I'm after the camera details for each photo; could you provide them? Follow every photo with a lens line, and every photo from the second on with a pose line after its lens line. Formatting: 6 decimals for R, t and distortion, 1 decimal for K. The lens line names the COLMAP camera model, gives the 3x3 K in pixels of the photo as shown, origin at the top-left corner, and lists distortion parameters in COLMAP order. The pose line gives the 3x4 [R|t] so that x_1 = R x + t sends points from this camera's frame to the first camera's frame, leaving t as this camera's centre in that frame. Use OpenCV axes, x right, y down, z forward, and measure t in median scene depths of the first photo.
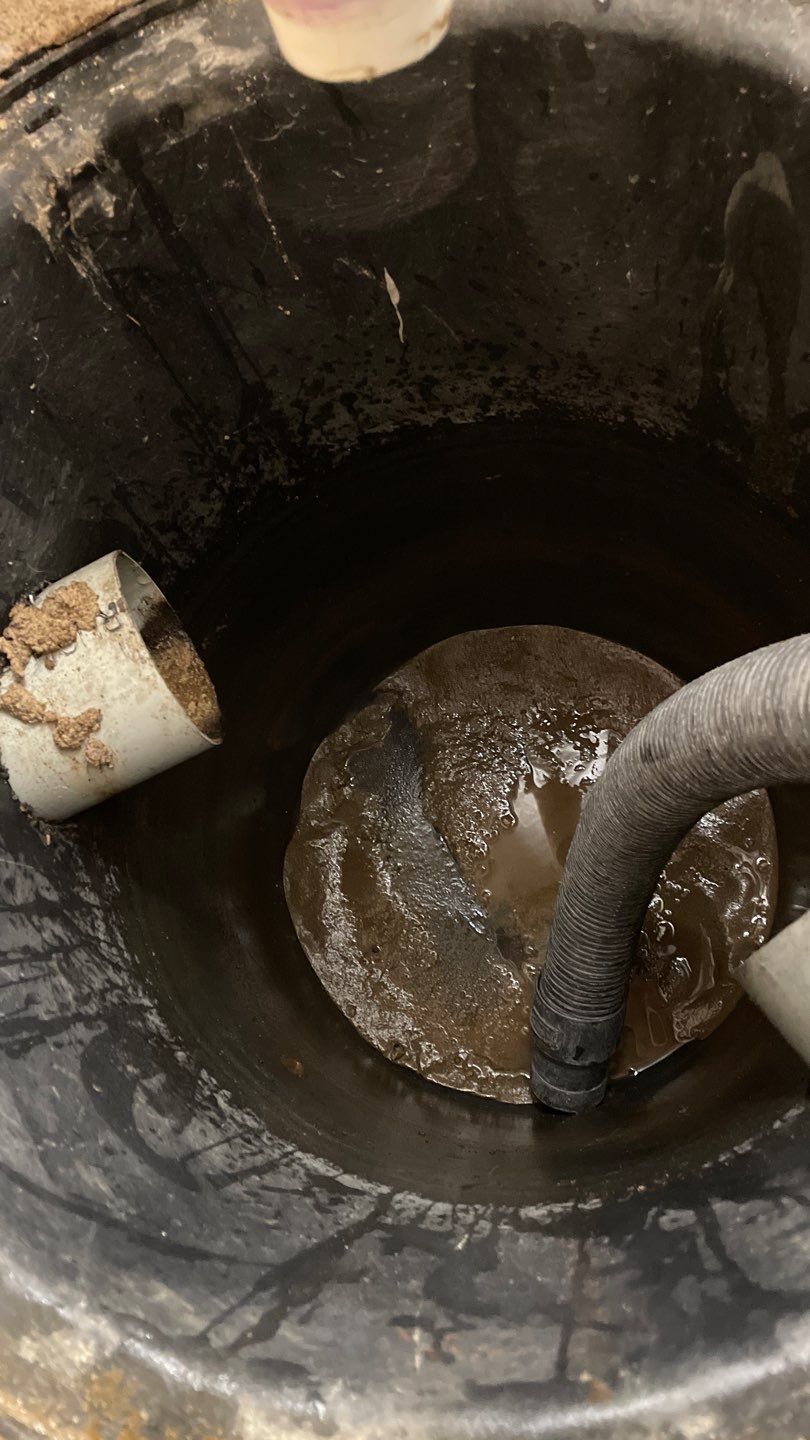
lens RADIAL K [[1094.6, 0, 410.0], [0, 1094.6, 722.1], [0, 0, 1]] dist [0.043335, -0.074816]
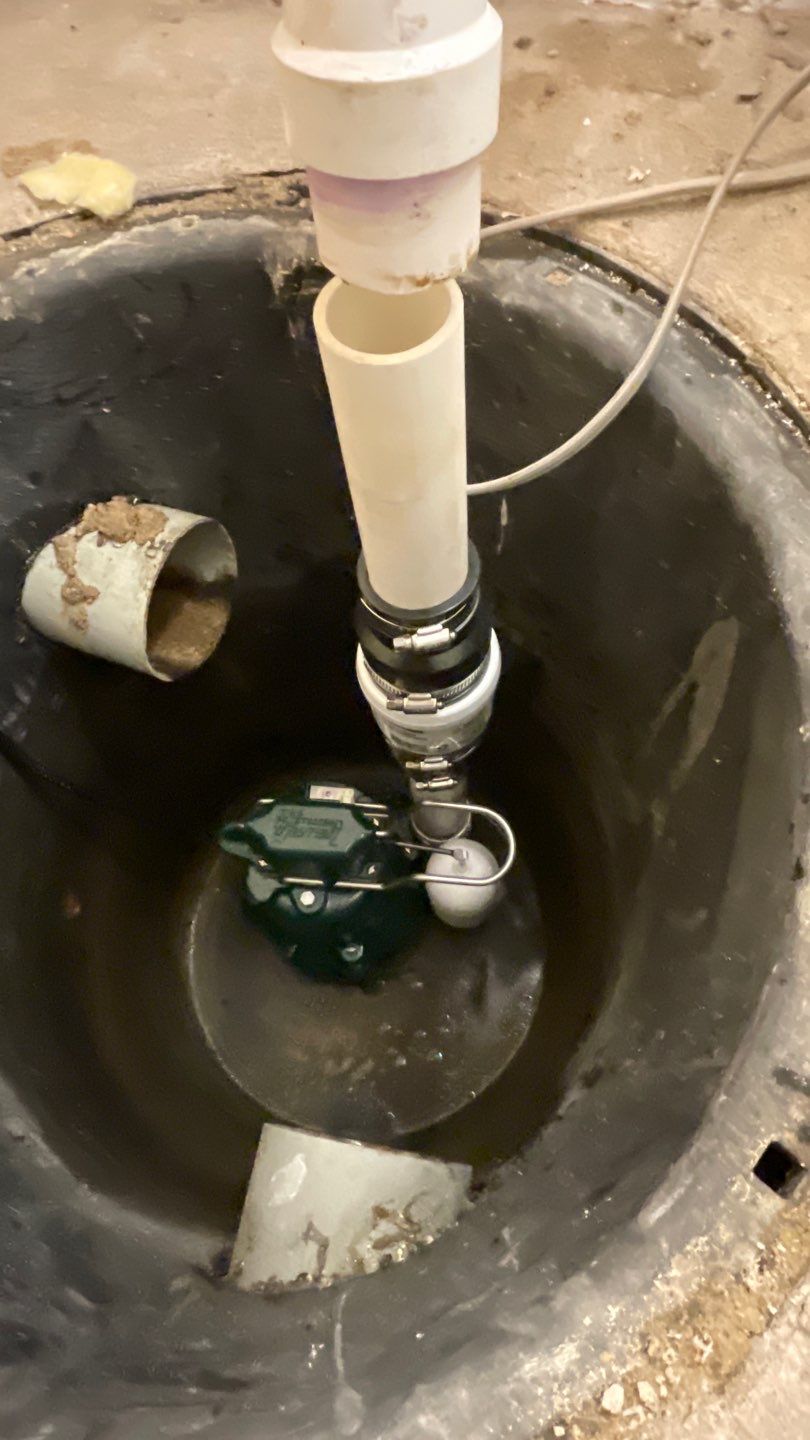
lens RADIAL K [[794.7, 0, 412.0], [0, 794.7, 719.8], [0, 0, 1]] dist [-0.000662, -0.002643]
pose [[0.686039, 0.699695, -0.199441, 0.272178], [-0.710822, 0.703046, 0.021393, -0.194676], [0.155185, 0.127091, 0.979676, 0.161287]]
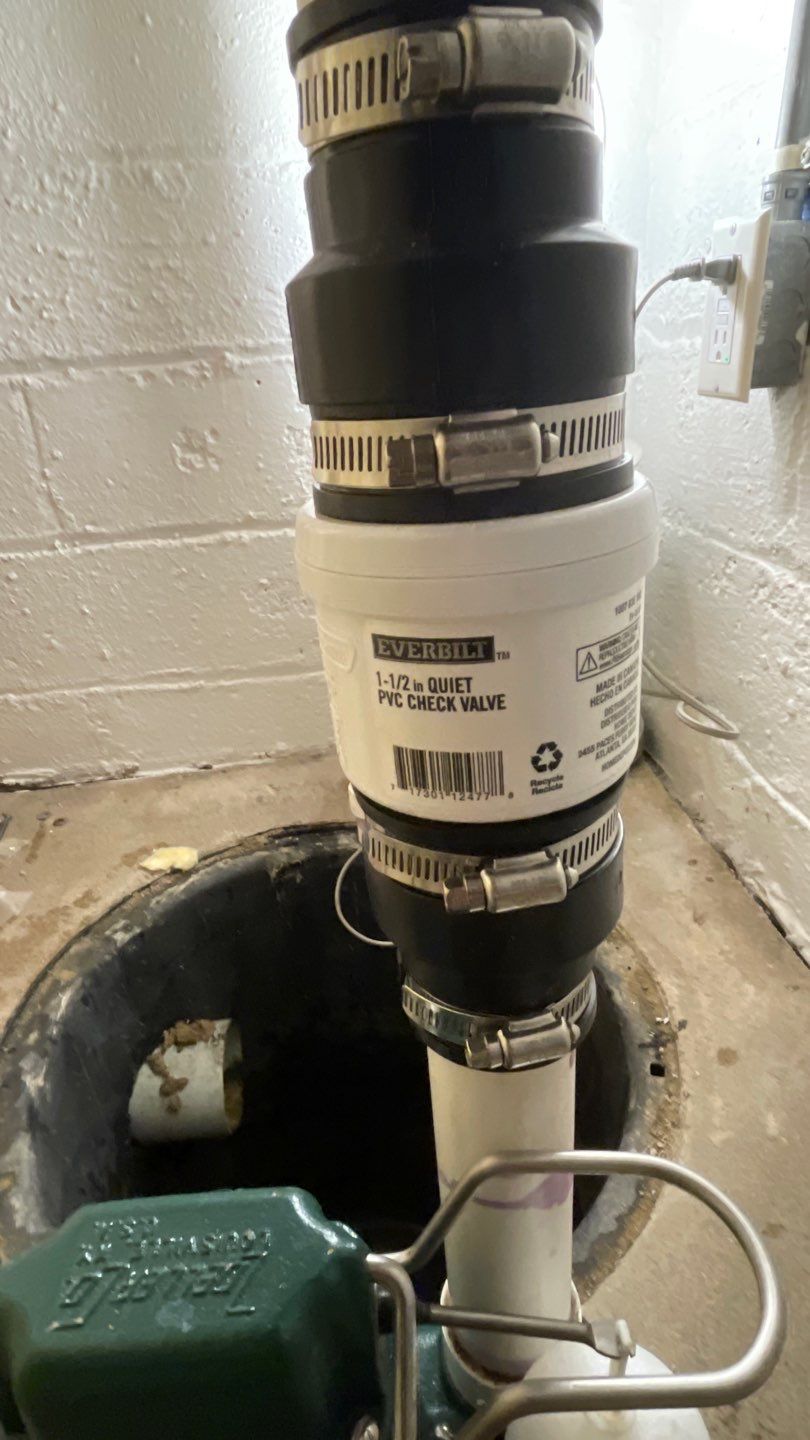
lens RADIAL K [[794.7, 0, 405.4], [0, 794.7, 717.2], [0, 0, 1]] dist [-0.000662, -0.002643]
pose [[0.935079, 0.258978, -0.241989, 0.288583], [-0.354105, 0.652892, -0.669583, 0.409678], [-0.015415, 0.711803, 0.702210, -0.544700]]
